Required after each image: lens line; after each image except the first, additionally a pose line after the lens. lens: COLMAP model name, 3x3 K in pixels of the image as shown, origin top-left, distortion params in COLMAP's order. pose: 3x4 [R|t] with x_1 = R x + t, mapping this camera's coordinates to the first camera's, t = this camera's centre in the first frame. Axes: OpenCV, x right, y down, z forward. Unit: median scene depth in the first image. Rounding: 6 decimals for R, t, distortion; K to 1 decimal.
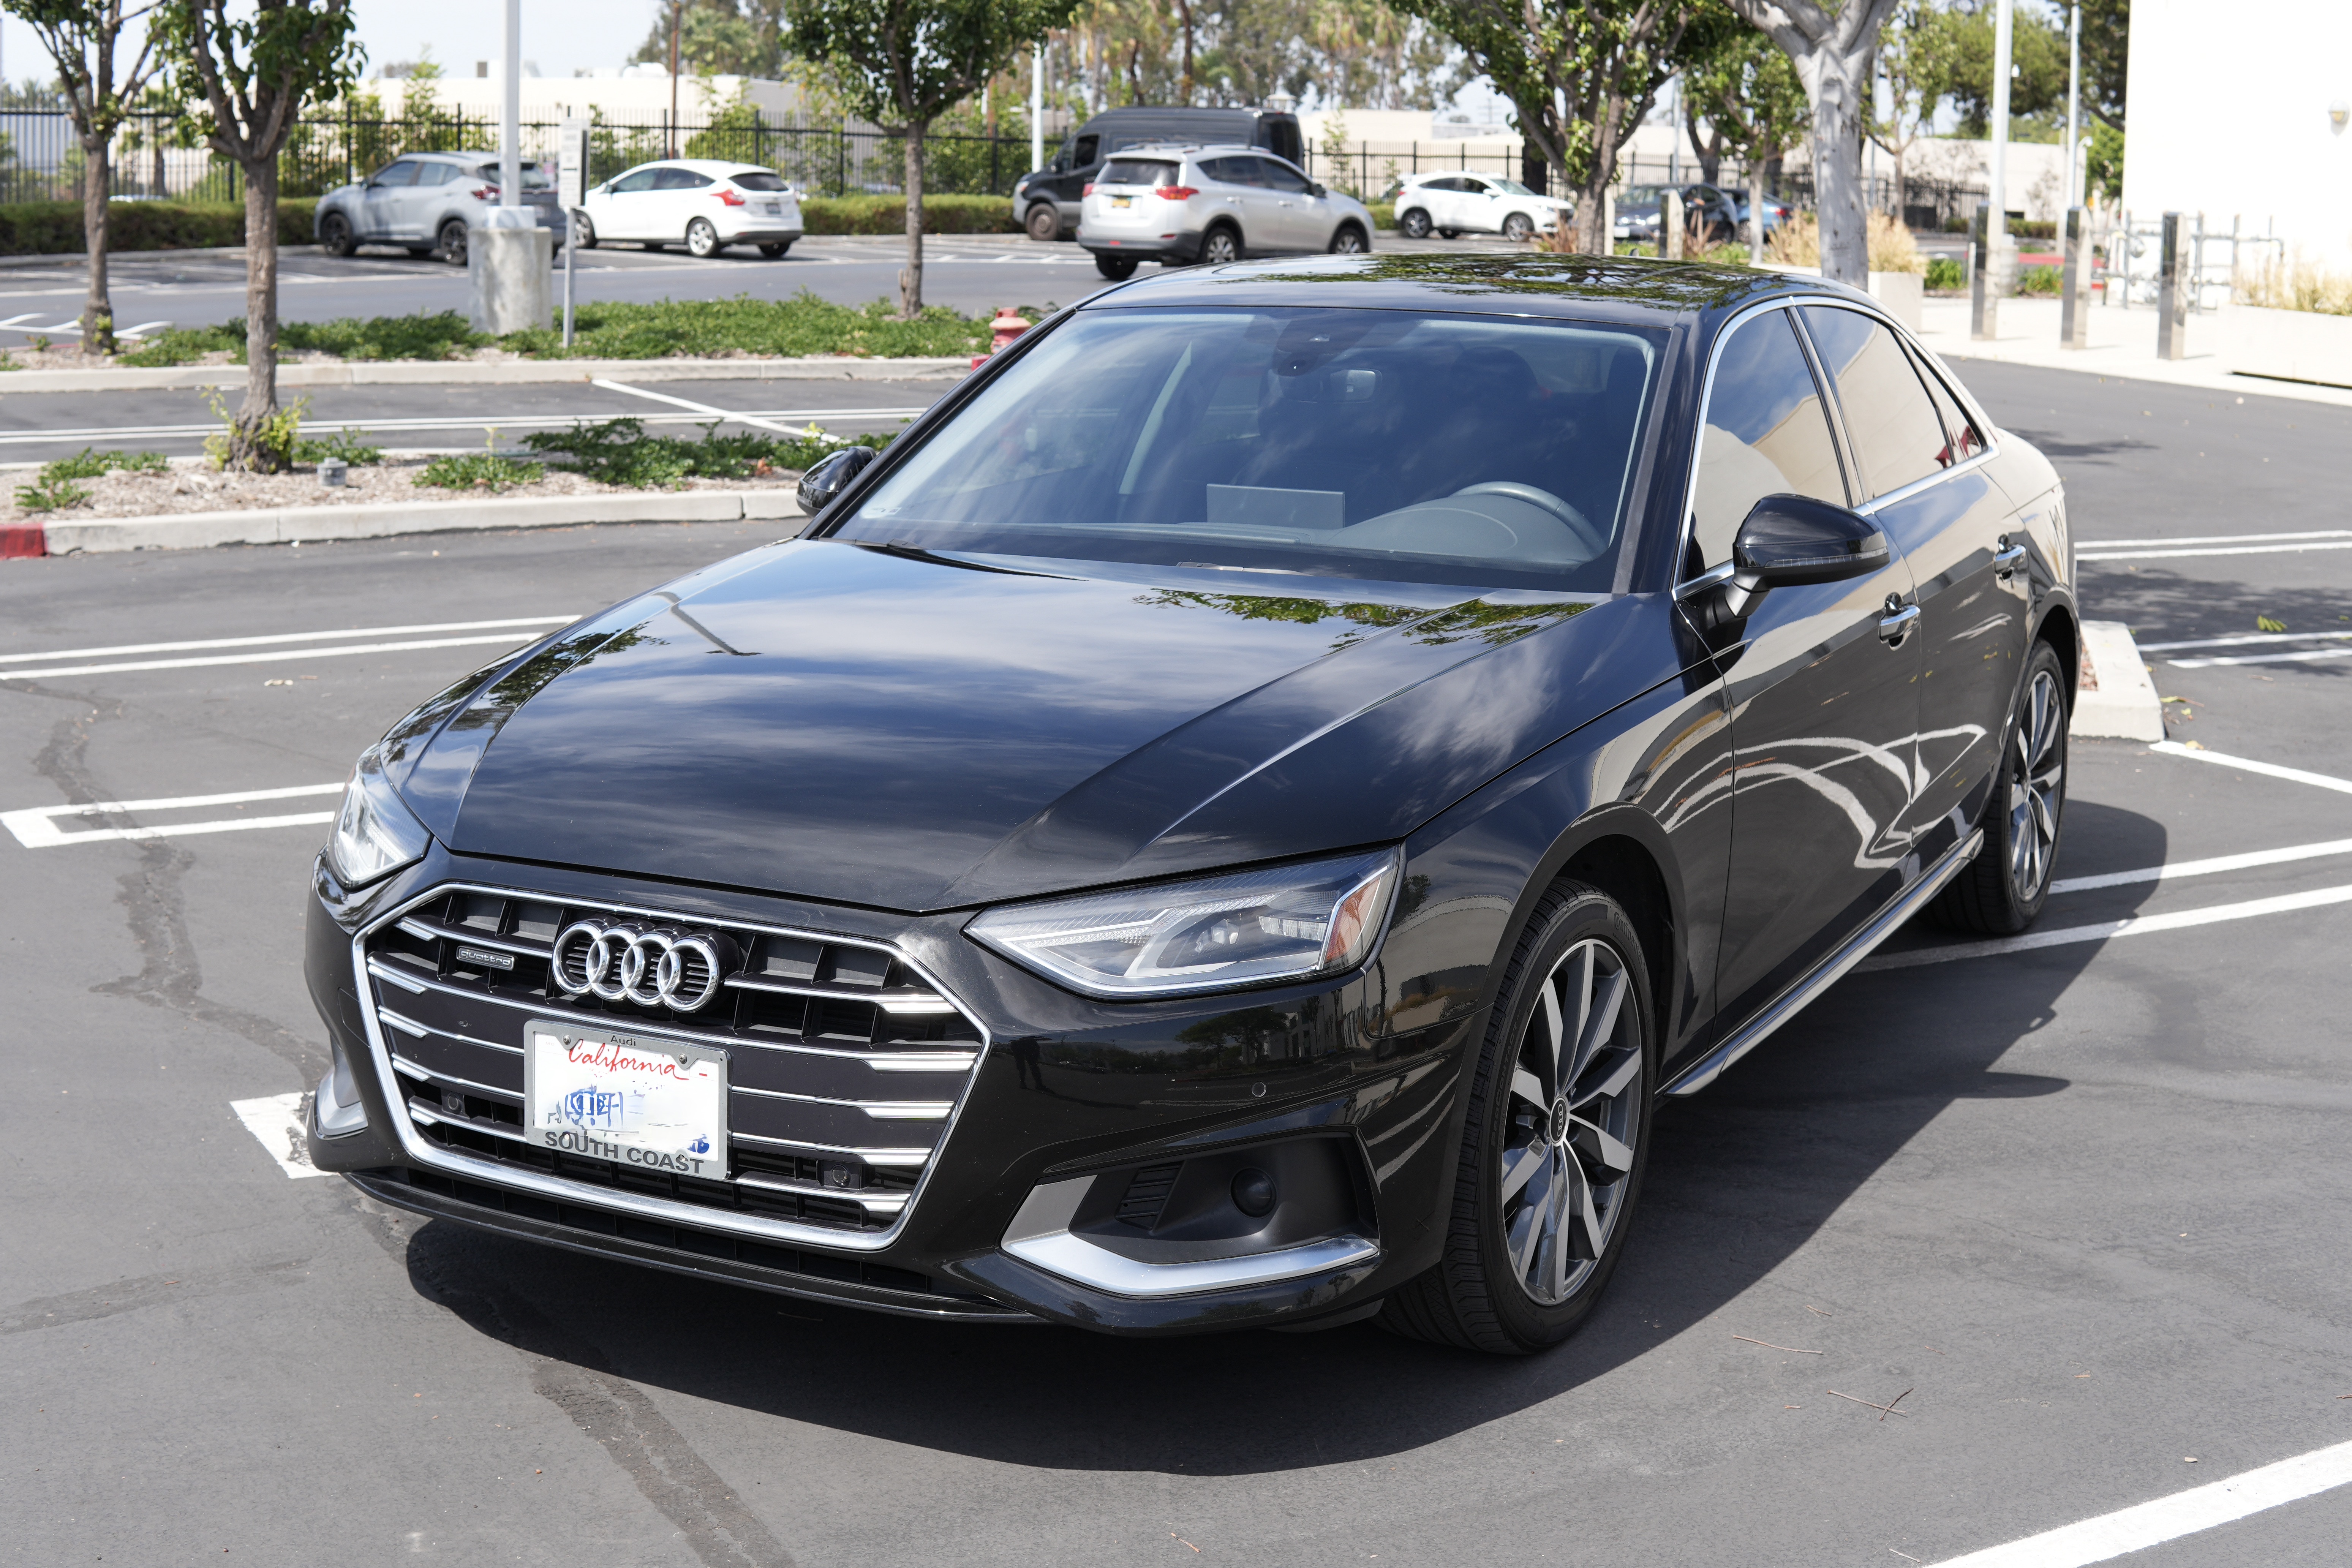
lens RADIAL K [[3183.6, 0, 1176.0], [0, 3183.6, 784.0], [0, 0, 1]] dist [-0.185061, -0.164986]
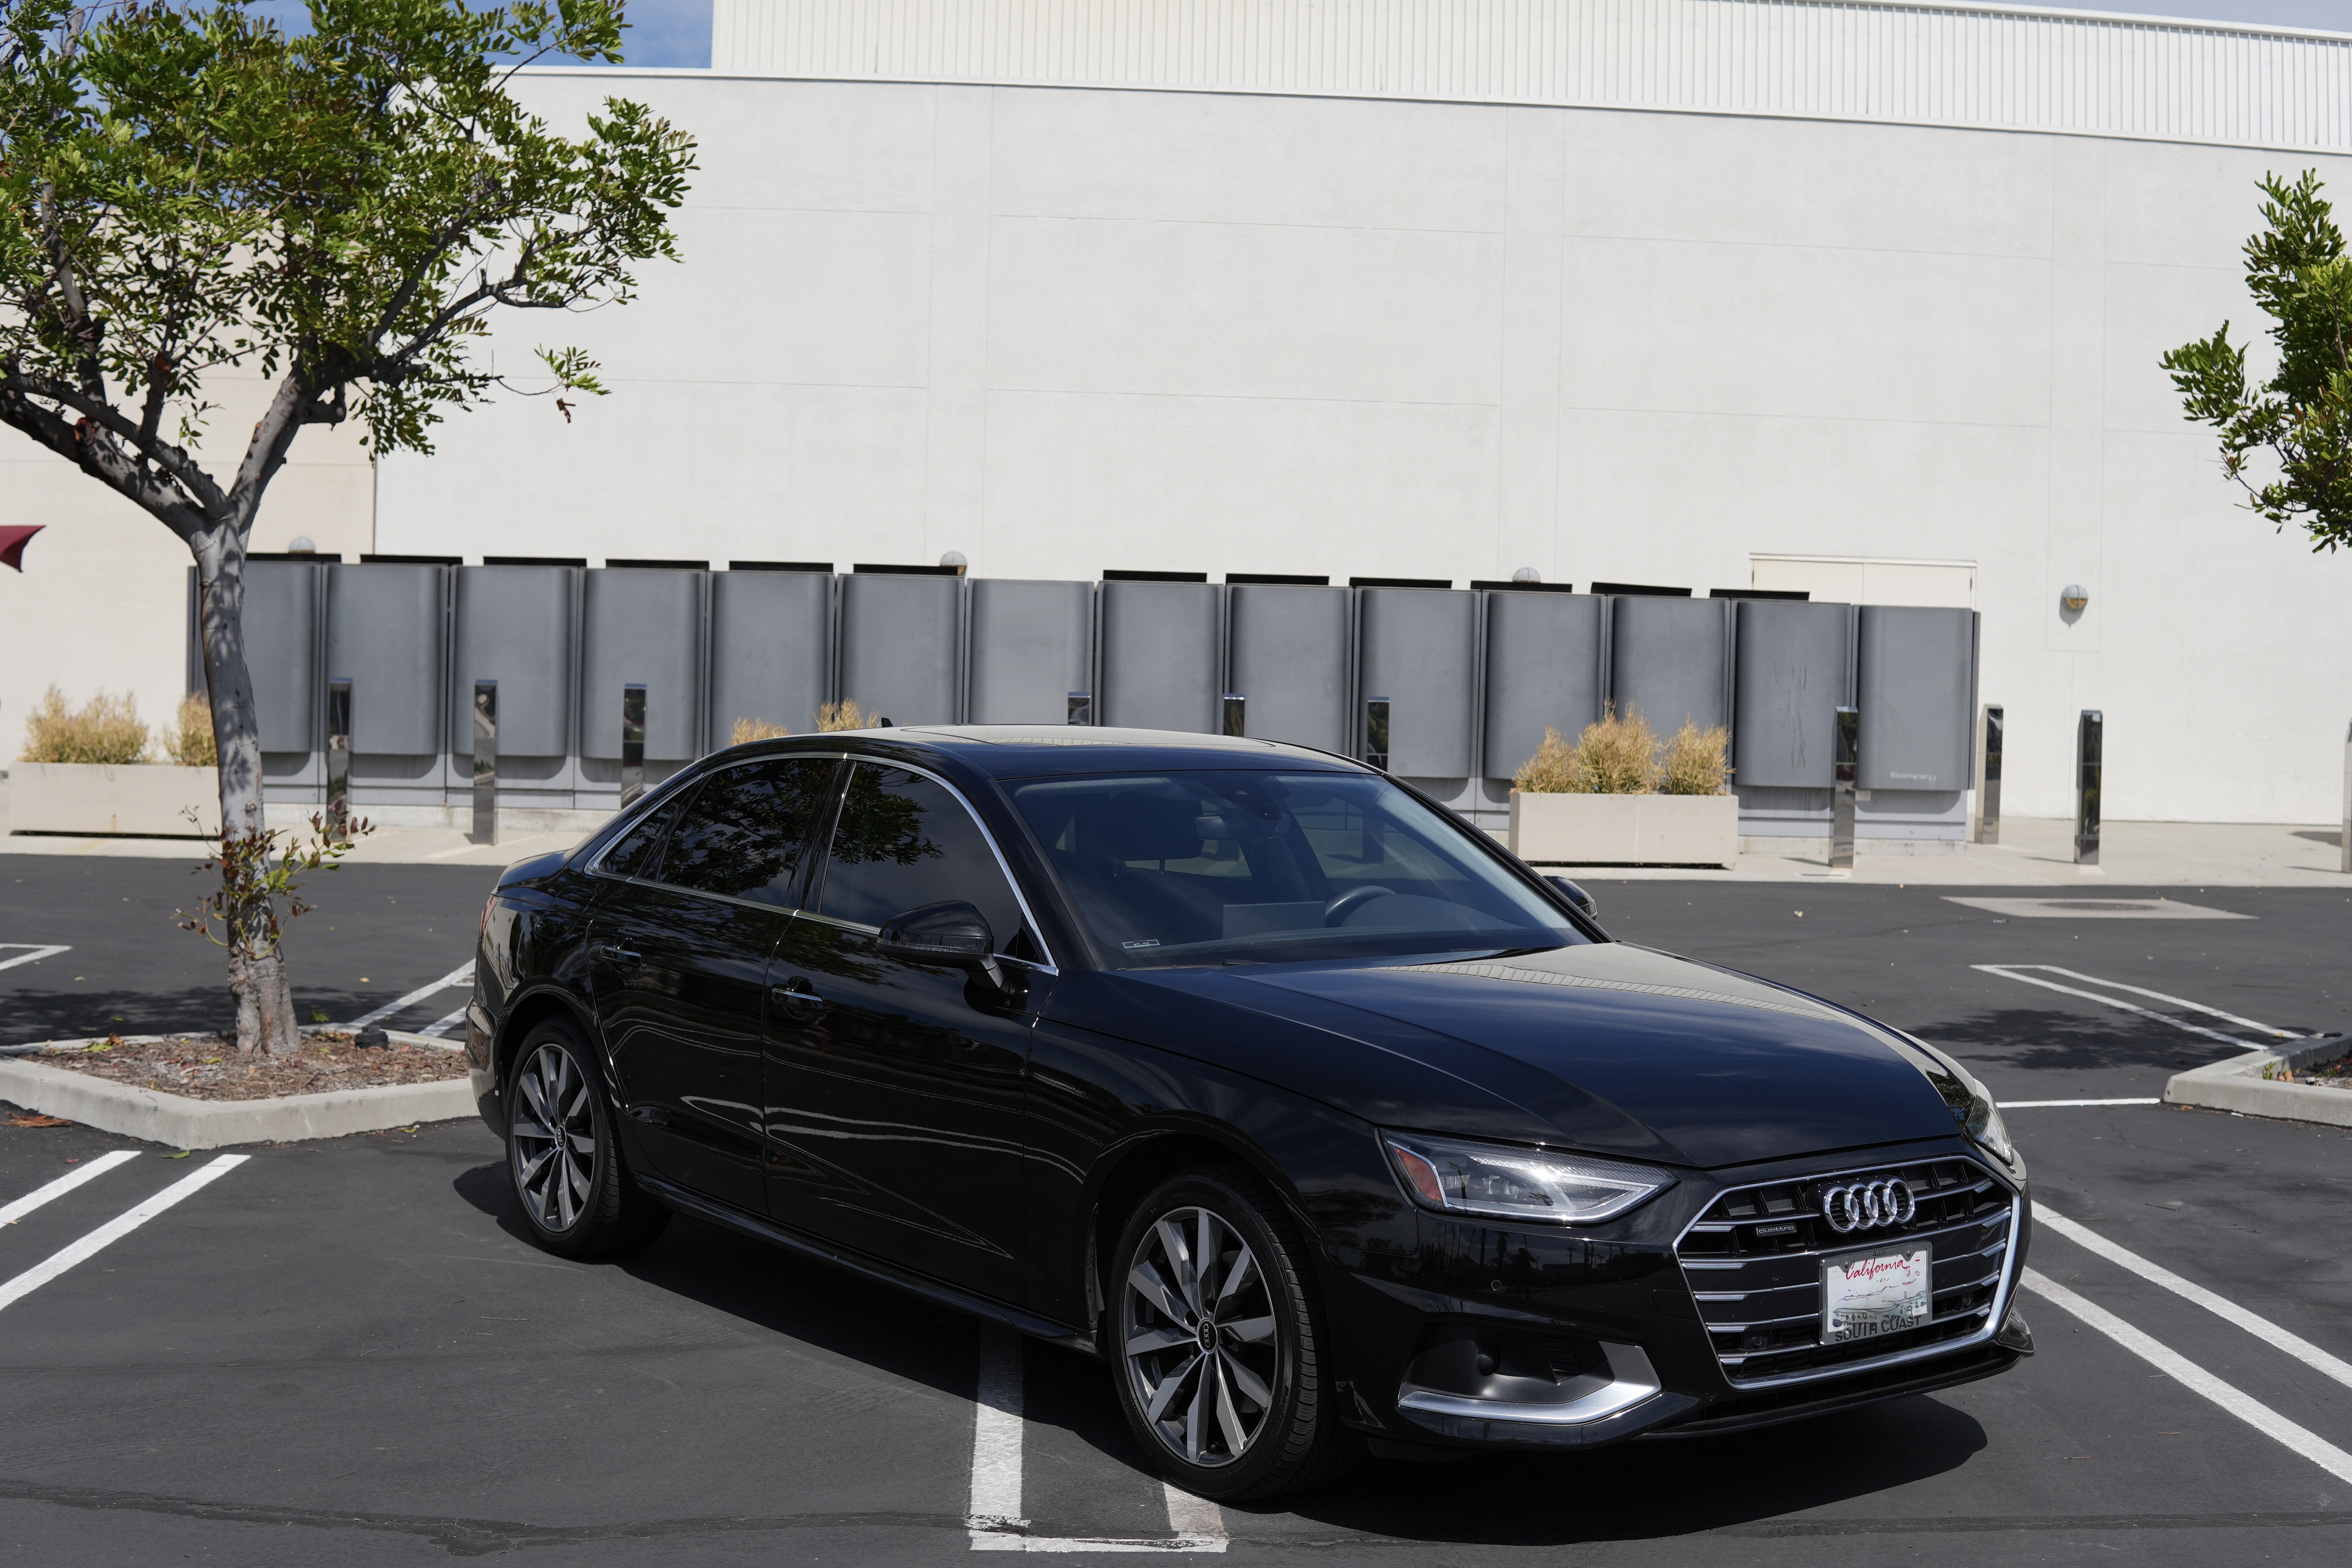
lens RADIAL K [[3183.6, 0, 1176.0], [0, 3183.6, 784.0], [0, 0, 1]] dist [-0.185061, -0.164986]
pose [[0.424947, -0.037487, 0.904442, -1.570179], [0.156348, 0.987166, -0.032544, -0.136429], [-0.891614, 0.155237, 0.425354, 0.584246]]
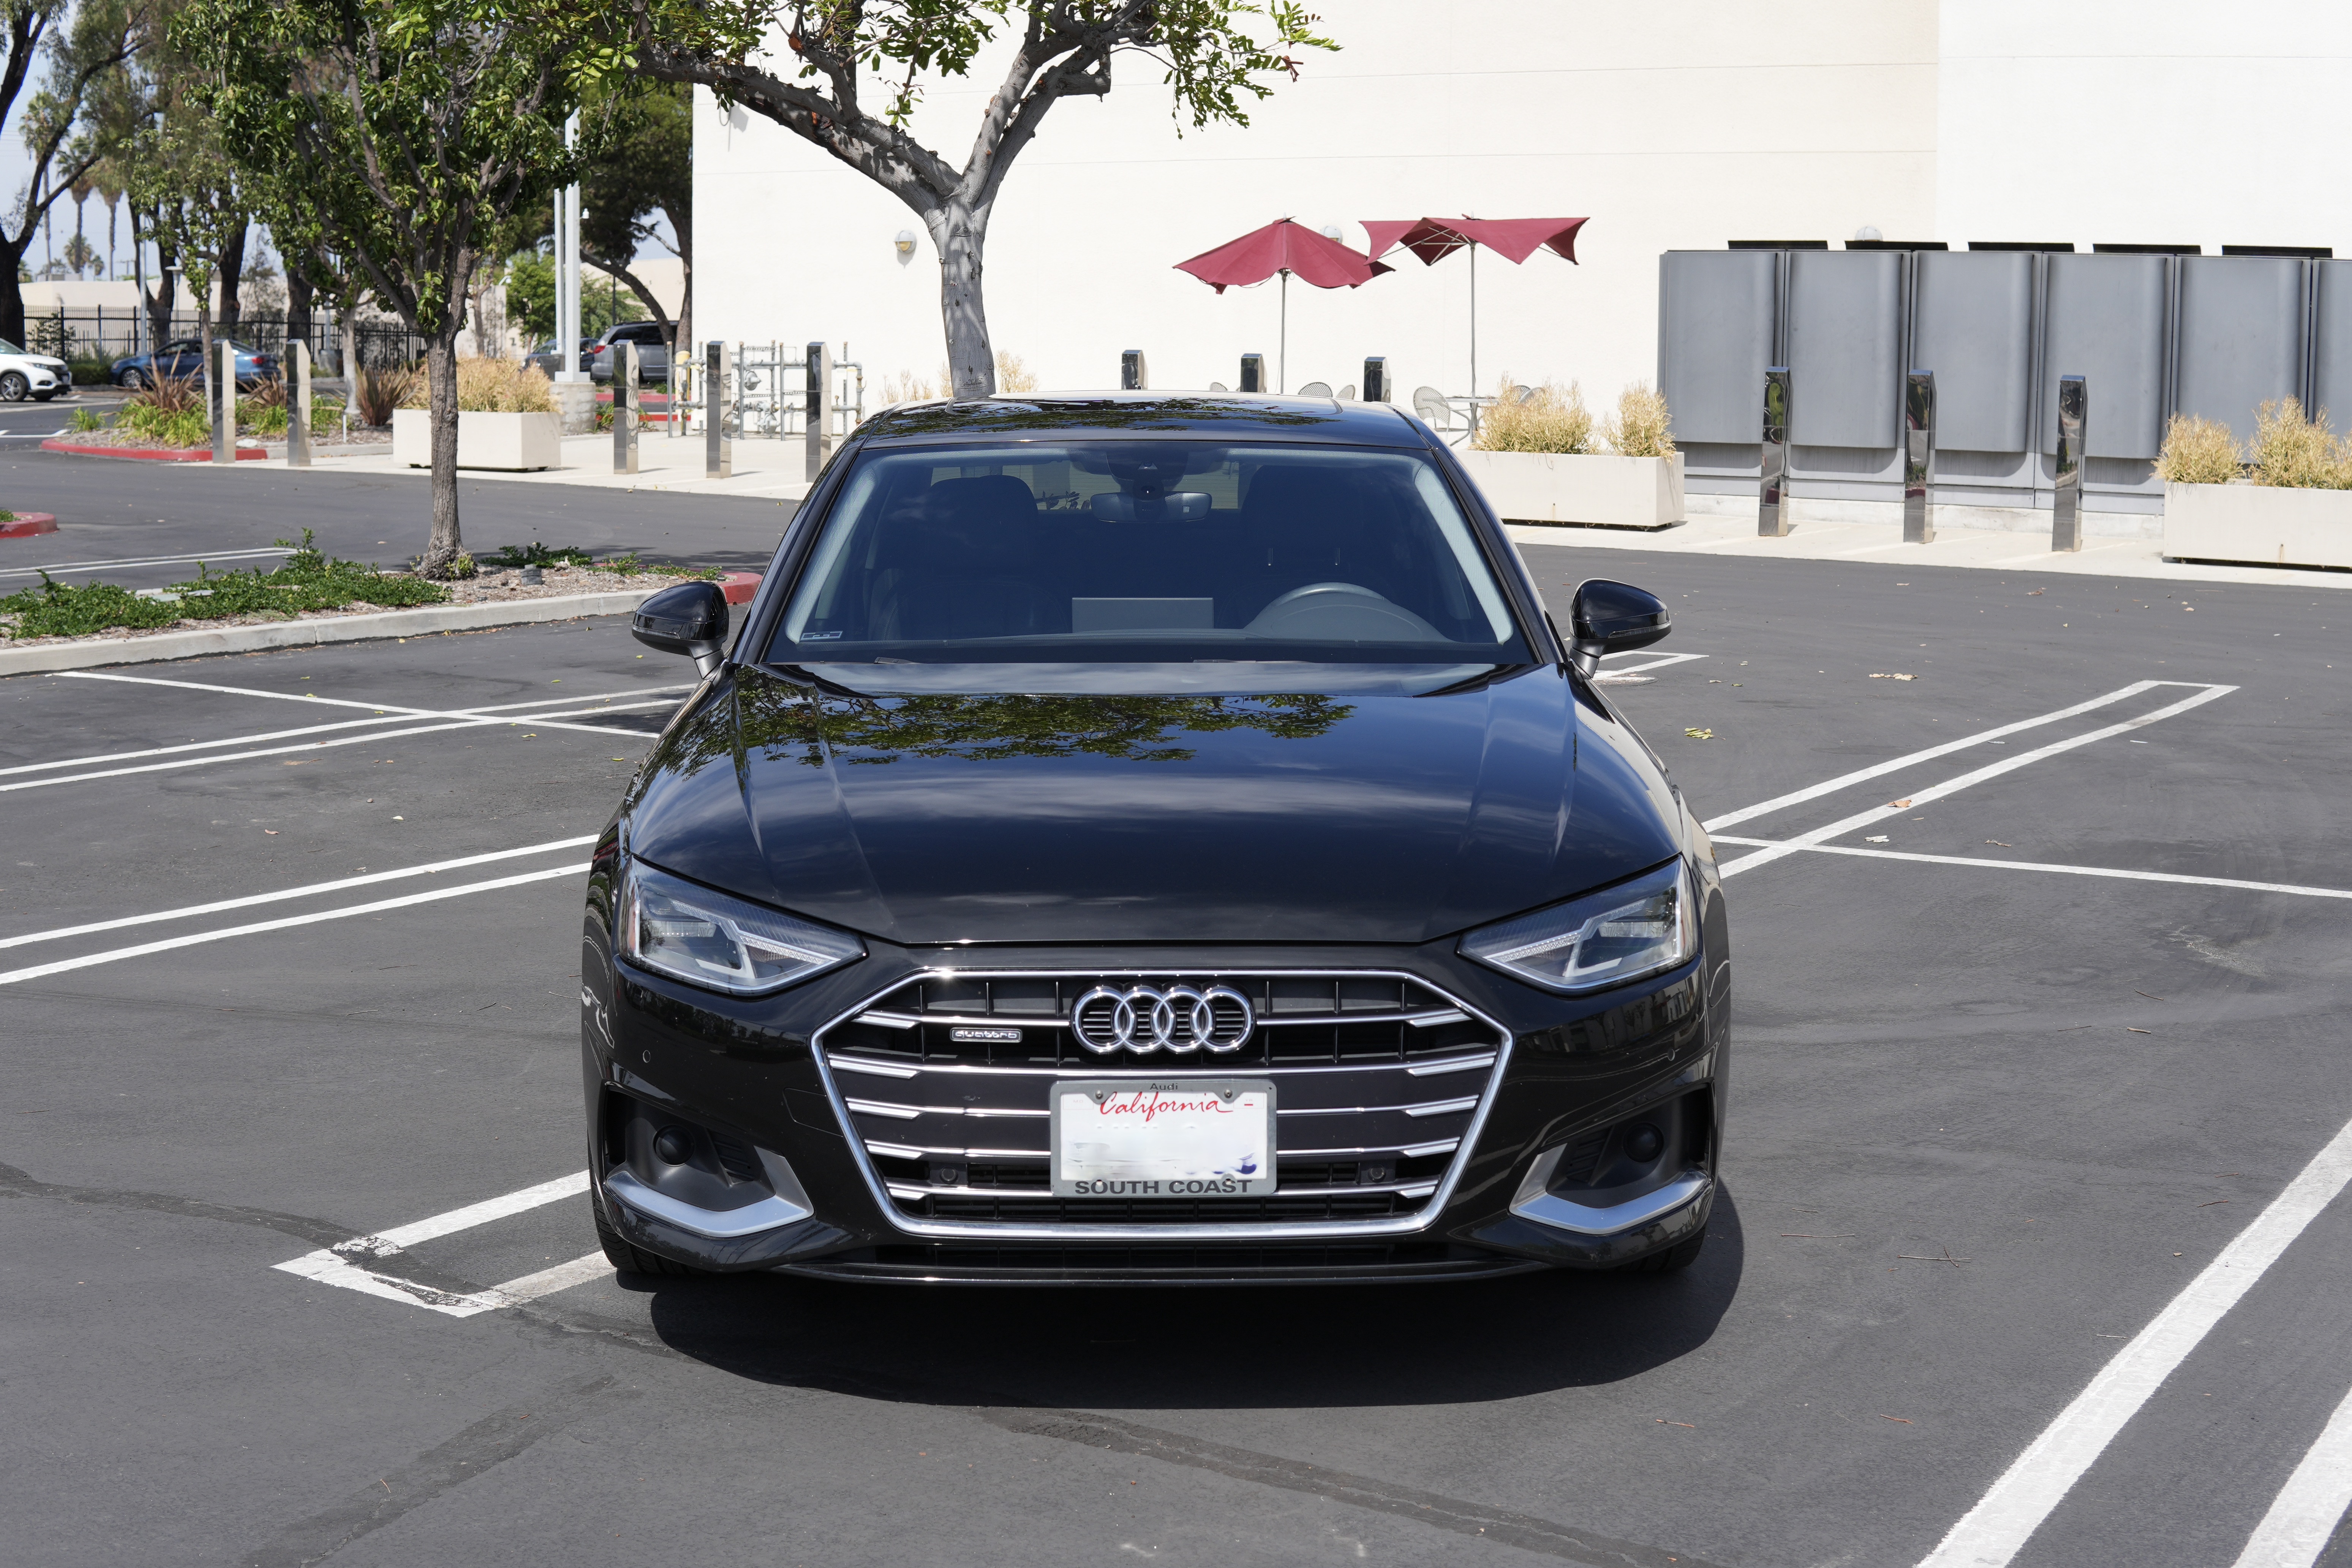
lens RADIAL K [[3183.4, 0, 1175.1], [0, 3183.4, 740.7], [0, 0, 1]] dist [-0.200998, -0.066018]
pose [[0.873297, -0.067940, 0.482428, -0.665614], [0.095898, 0.994827, -0.033494, -0.003328], [-0.477657, 0.075514, 0.875295, -0.004869]]
